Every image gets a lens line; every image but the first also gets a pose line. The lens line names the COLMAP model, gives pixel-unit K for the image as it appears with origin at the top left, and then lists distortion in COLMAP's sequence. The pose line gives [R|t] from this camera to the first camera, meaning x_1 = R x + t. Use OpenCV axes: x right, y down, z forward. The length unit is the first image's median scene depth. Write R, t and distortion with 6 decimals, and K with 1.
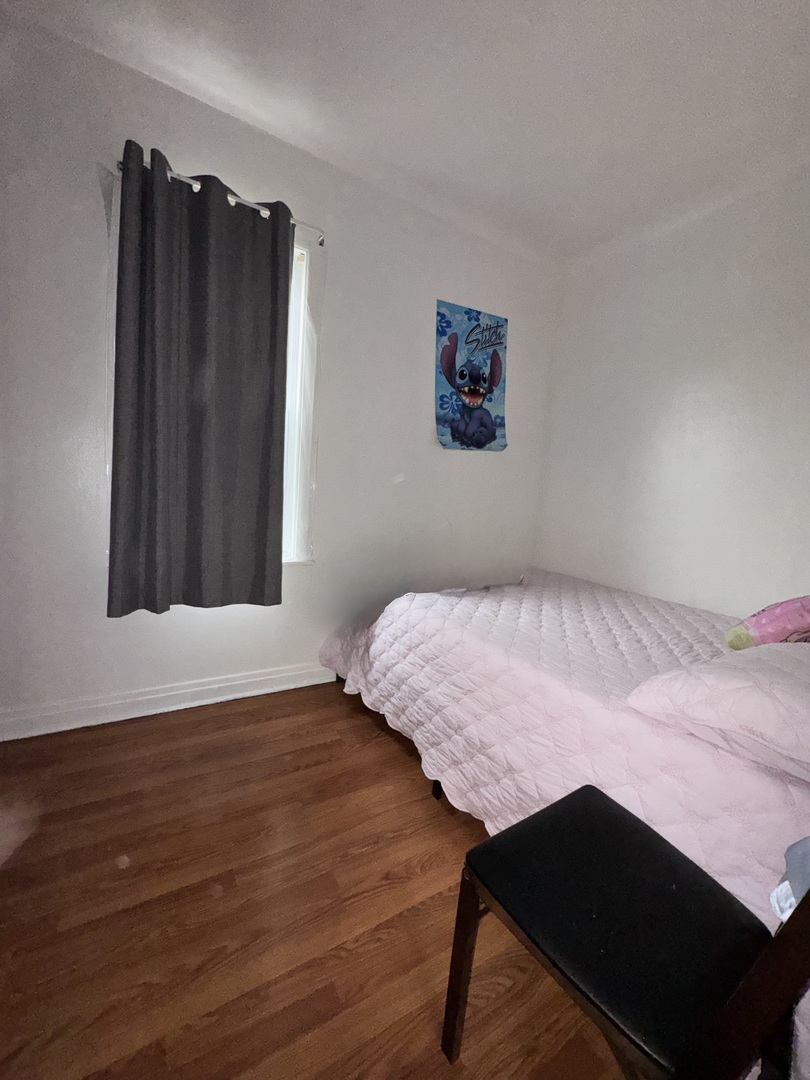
lens RADIAL K [[433.7, 0, 409.7], [0, 433.7, 539.3], [0, 0, 1]] dist [-0.000494, 0.000193]
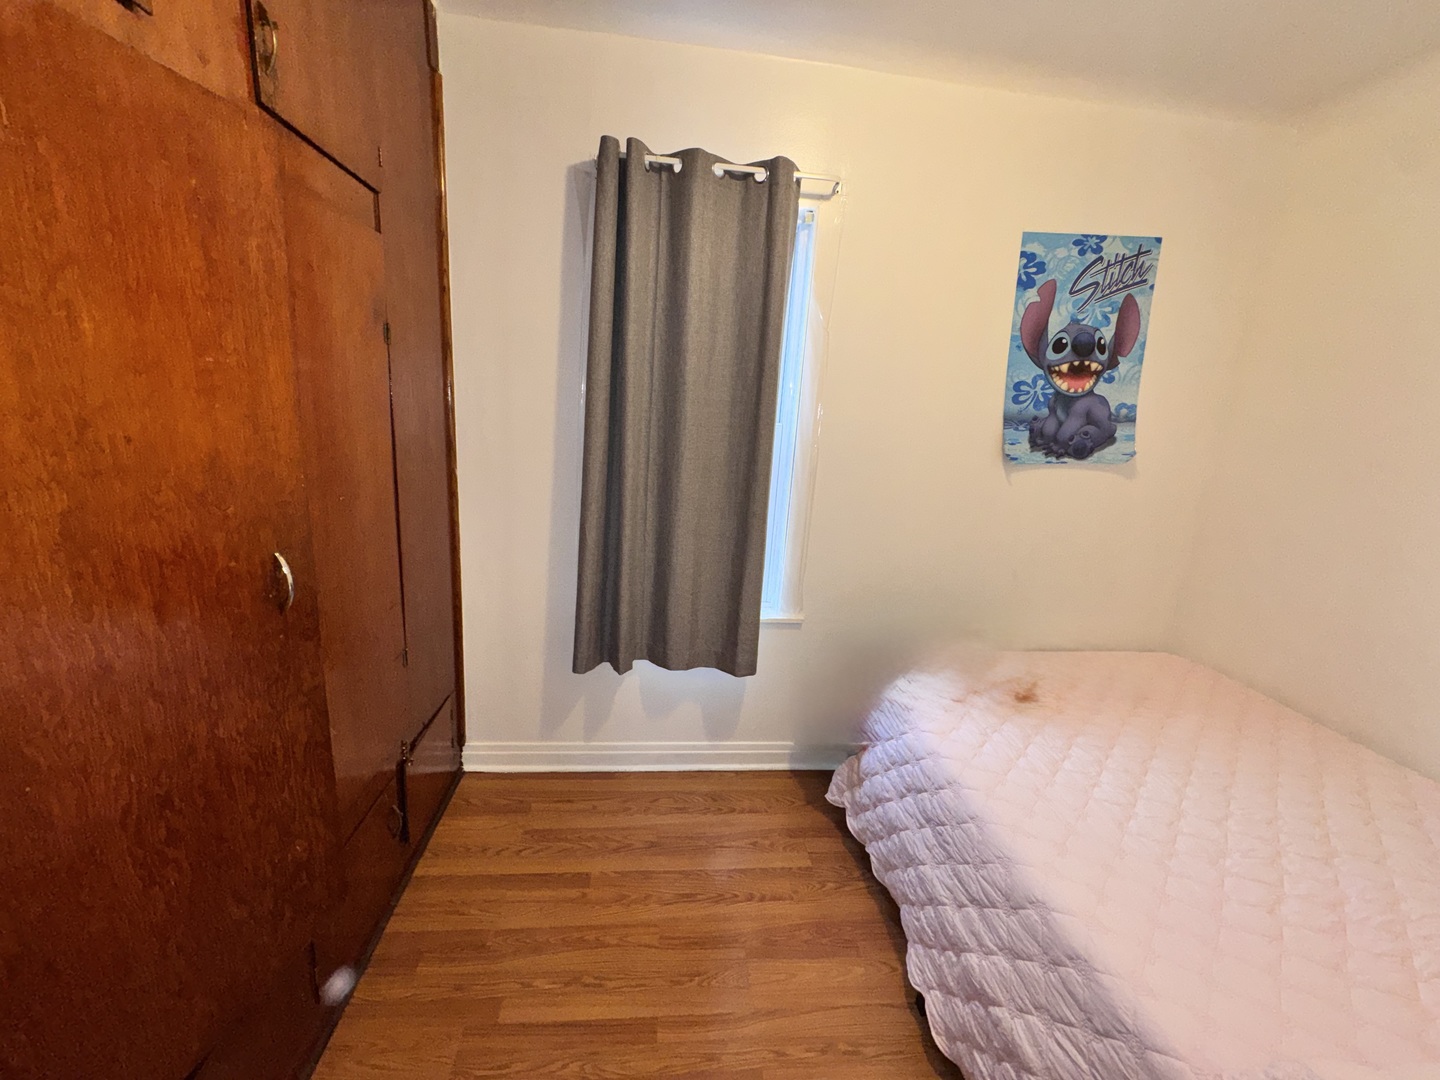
lens RADIAL K [[578.3, 0, 720.2], [0, 578.3, 537.6], [0, 0, 1]] dist [-0.000494, 0.000193]
pose [[0.901885, 0.090007, -0.422495, 0.059170], [-0.052605, 0.993657, 0.099392, -0.165588], [0.428761, -0.067415, 0.900899, 0.022616]]
